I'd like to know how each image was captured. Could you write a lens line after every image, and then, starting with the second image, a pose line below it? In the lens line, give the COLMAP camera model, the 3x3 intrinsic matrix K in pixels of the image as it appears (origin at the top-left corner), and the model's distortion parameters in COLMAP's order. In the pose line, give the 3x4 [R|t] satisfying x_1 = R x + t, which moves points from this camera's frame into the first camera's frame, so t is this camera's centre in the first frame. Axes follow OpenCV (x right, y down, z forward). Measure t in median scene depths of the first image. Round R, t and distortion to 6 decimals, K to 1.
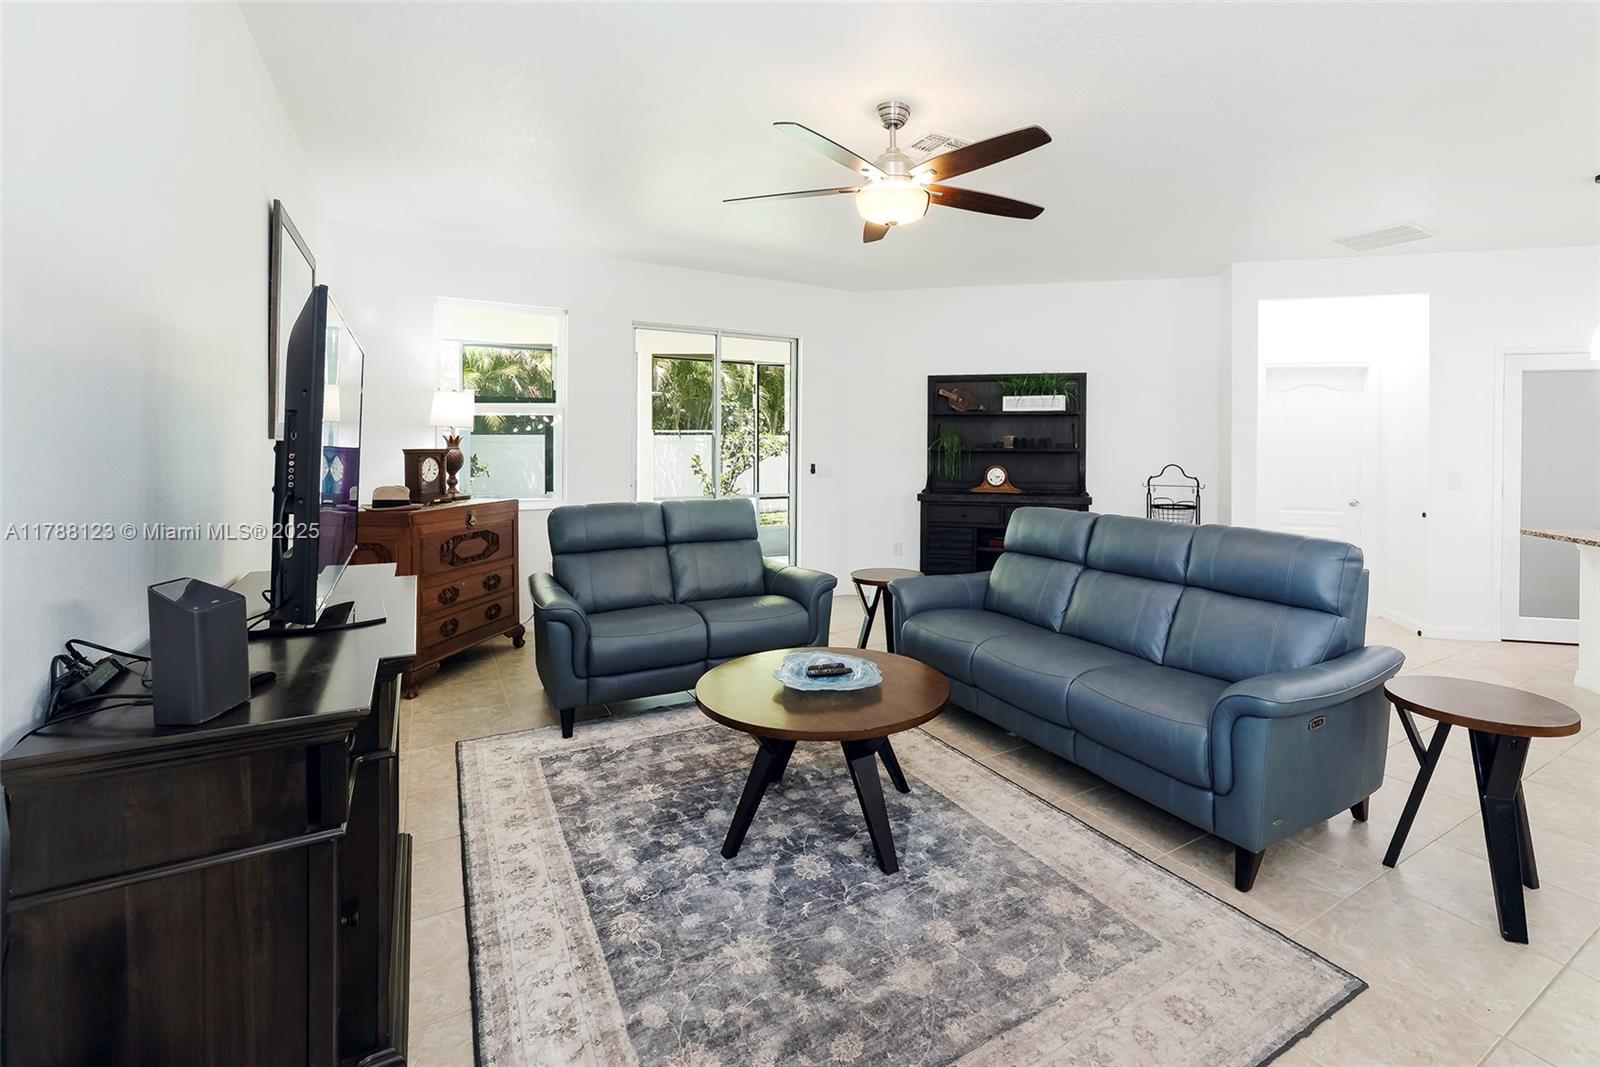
lens RADIAL K [[636.8, 0, 857.0], [0, 636.8, 444.9], [0, 0, 1]] dist [-0.004460, 0.000193]
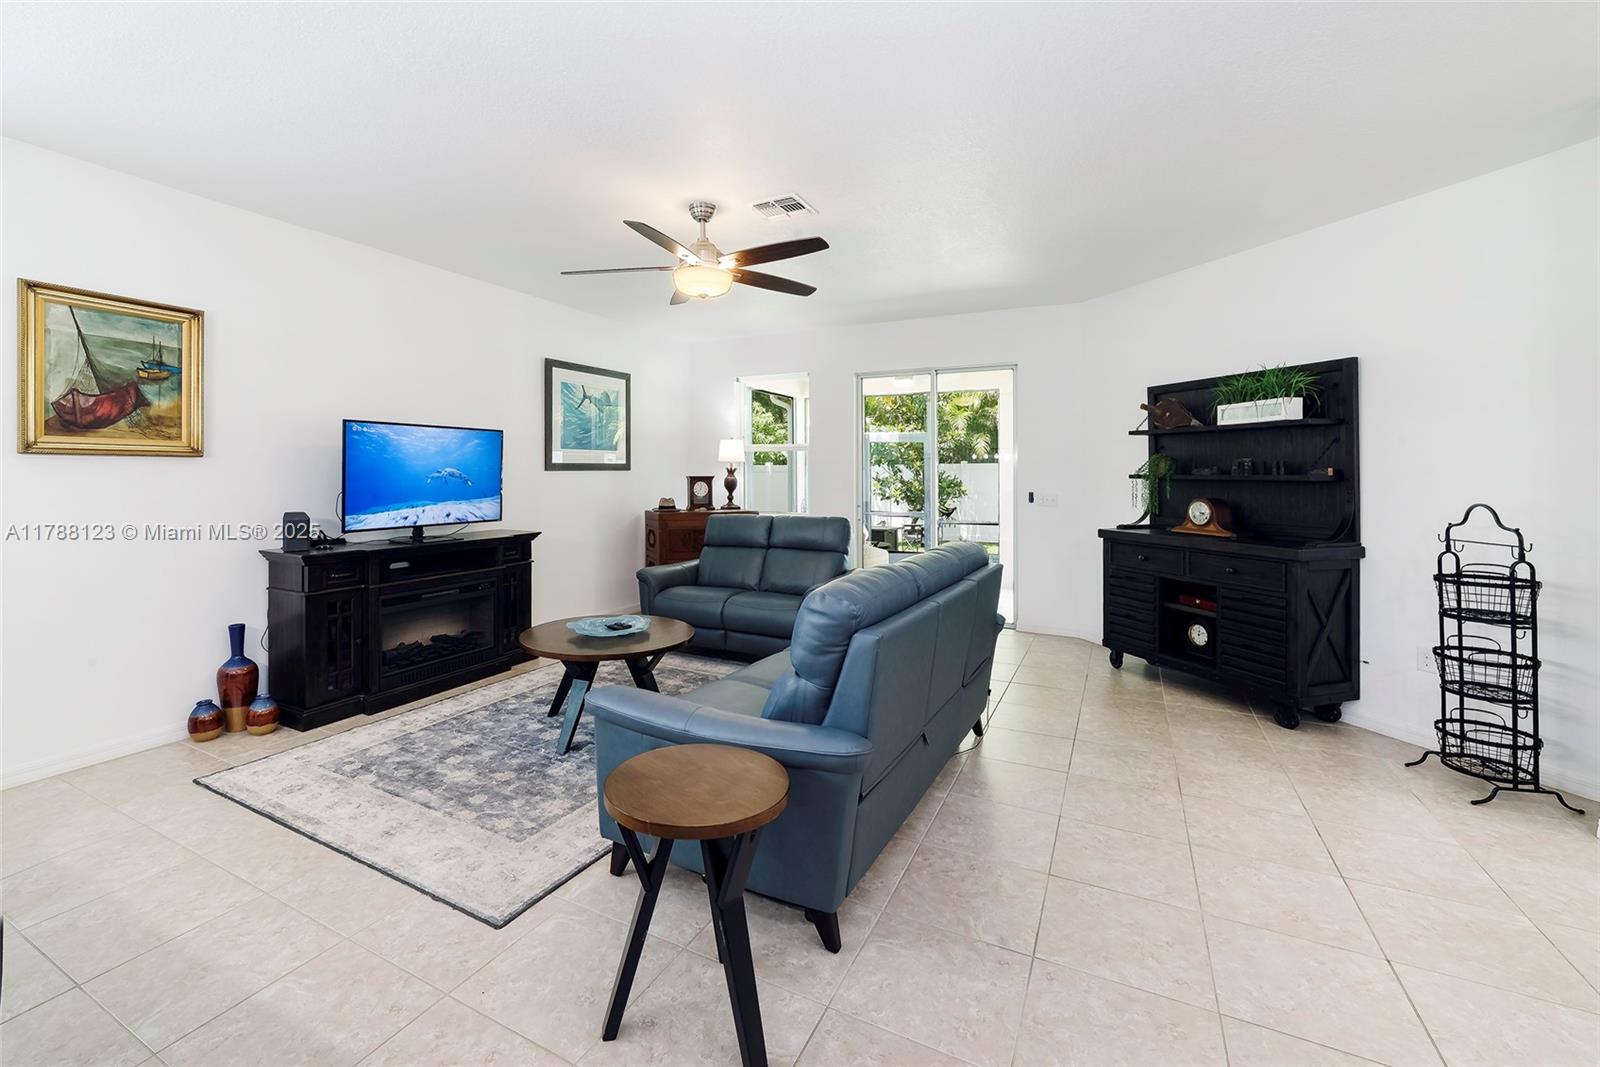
lens RADIAL K [[629.6, 0, 837.4], [0, 629.6, 473.0], [0, 0, 1]] dist [-0.004005, 0.002257]
pose [[0.595345, -0.002876, -0.803465, 0.847415], [0.006332, 0.999979, 0.001113, -0.002578], [0.803445, -0.005750, 0.595351, 0.320889]]
